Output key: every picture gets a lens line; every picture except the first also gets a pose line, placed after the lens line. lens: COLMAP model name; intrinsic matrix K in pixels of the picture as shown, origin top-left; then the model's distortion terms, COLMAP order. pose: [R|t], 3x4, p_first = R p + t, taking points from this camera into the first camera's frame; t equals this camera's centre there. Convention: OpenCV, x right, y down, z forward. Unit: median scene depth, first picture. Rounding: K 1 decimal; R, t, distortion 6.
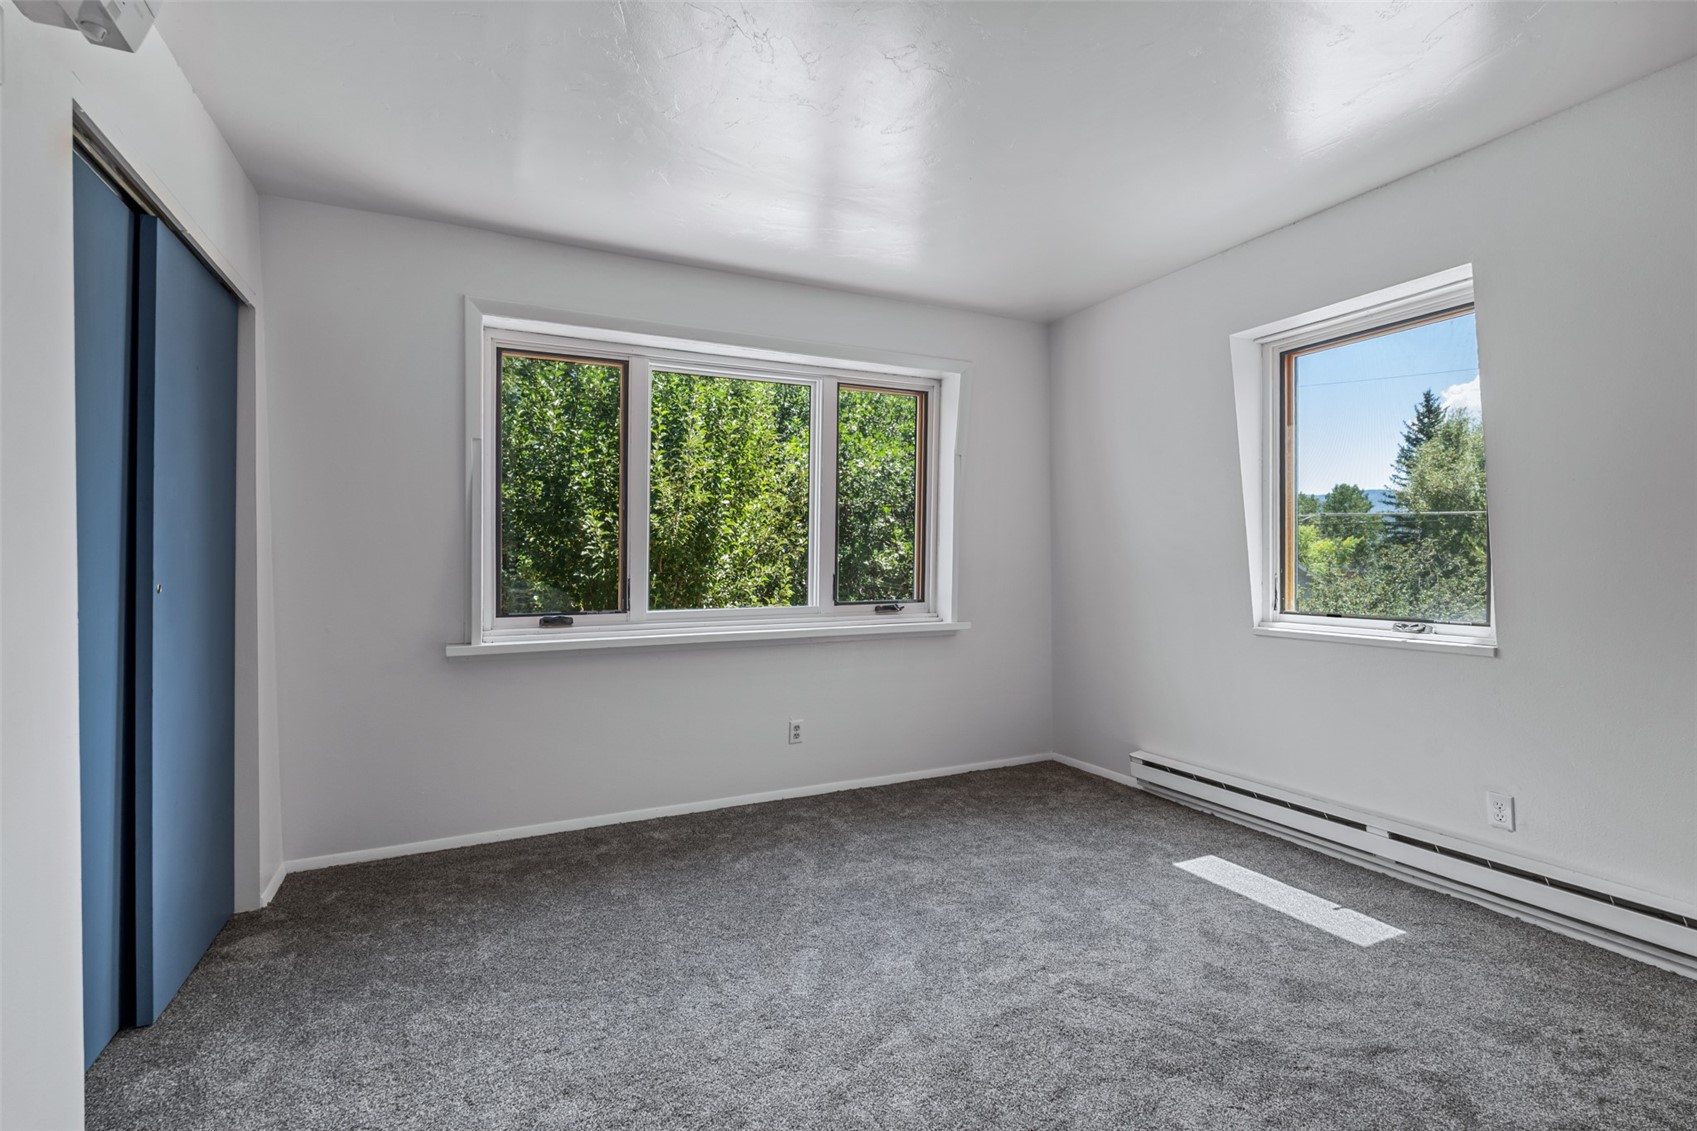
lens RADIAL K [[785.9, 0, 848.5], [0, 785.9, 565.5], [0, 0, 1]] dist [-0.002300, -0.000255]
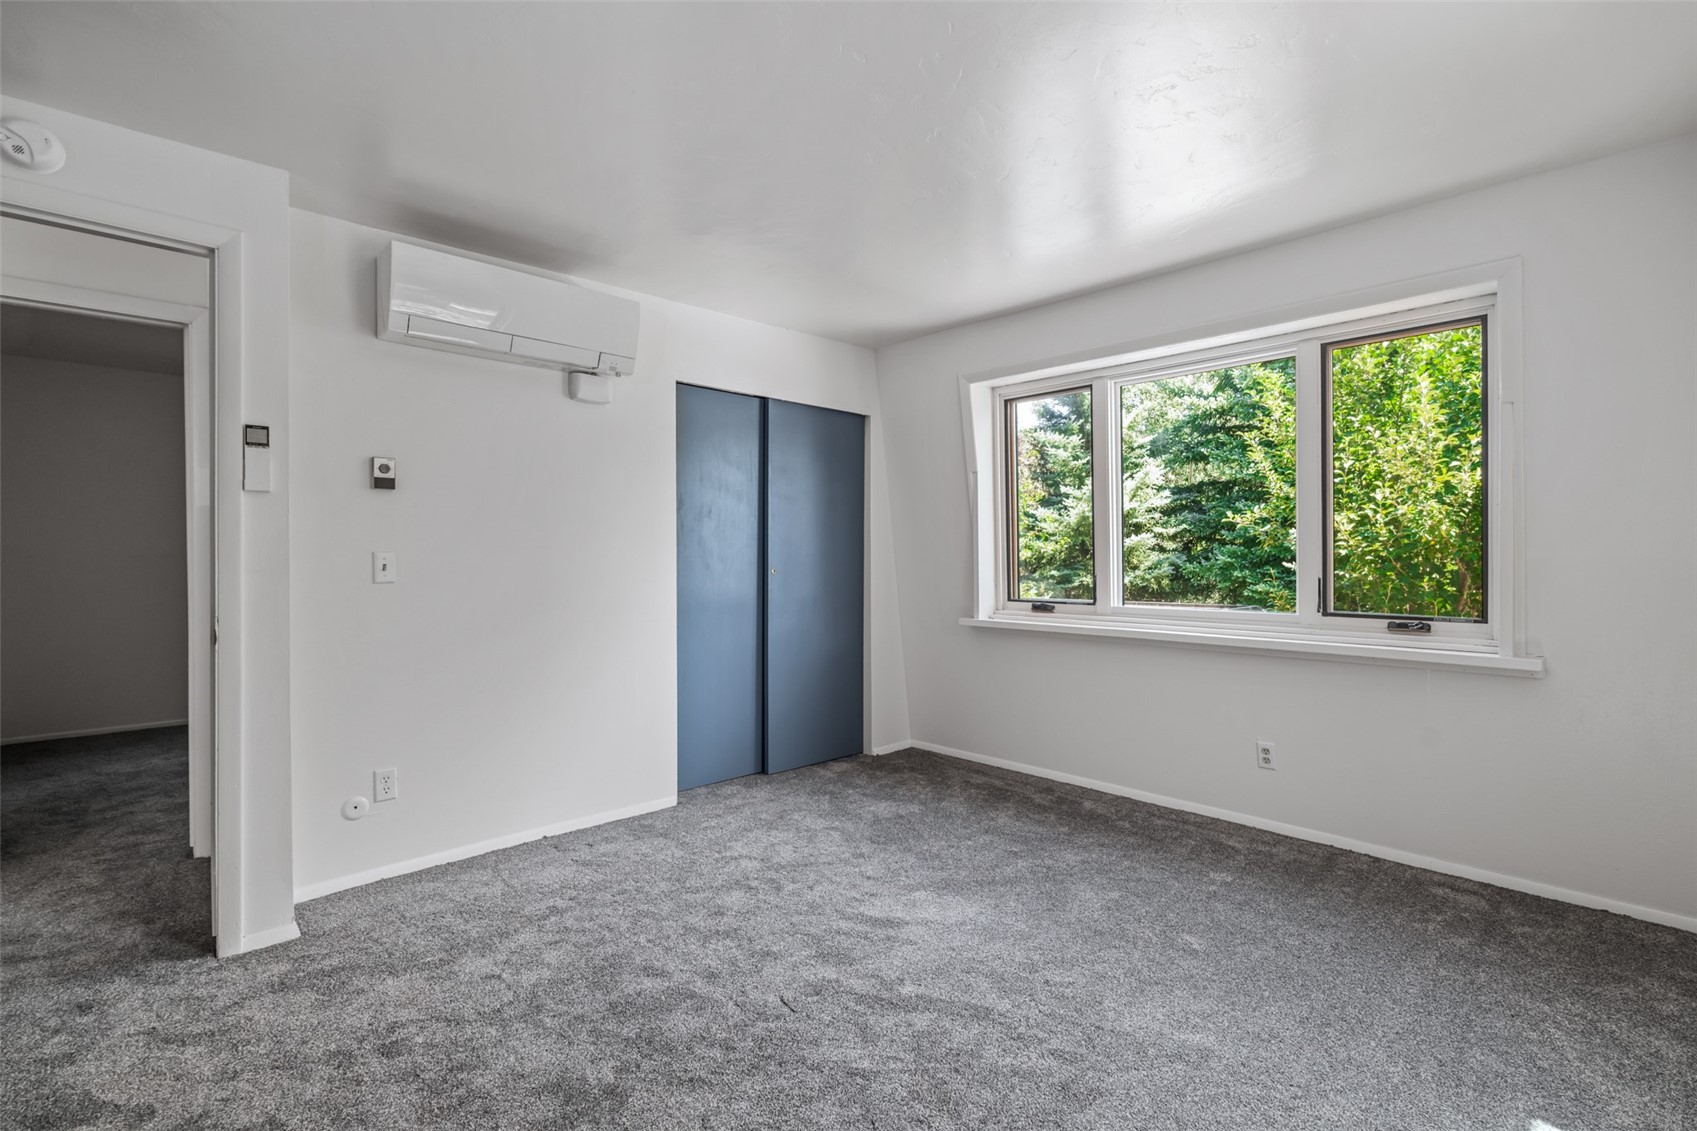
lens RADIAL K [[766.2, 0, 848.5], [0, 766.2, 565.5], [0, 0, 1]] dist [0.002033, 0.000257]
pose [[0.307285, 0.016217, -0.951479, 0.654628], [-0.007361, 0.999865, 0.014664, -0.011312], [0.951589, 0.002497, 0.307363, 0.315418]]
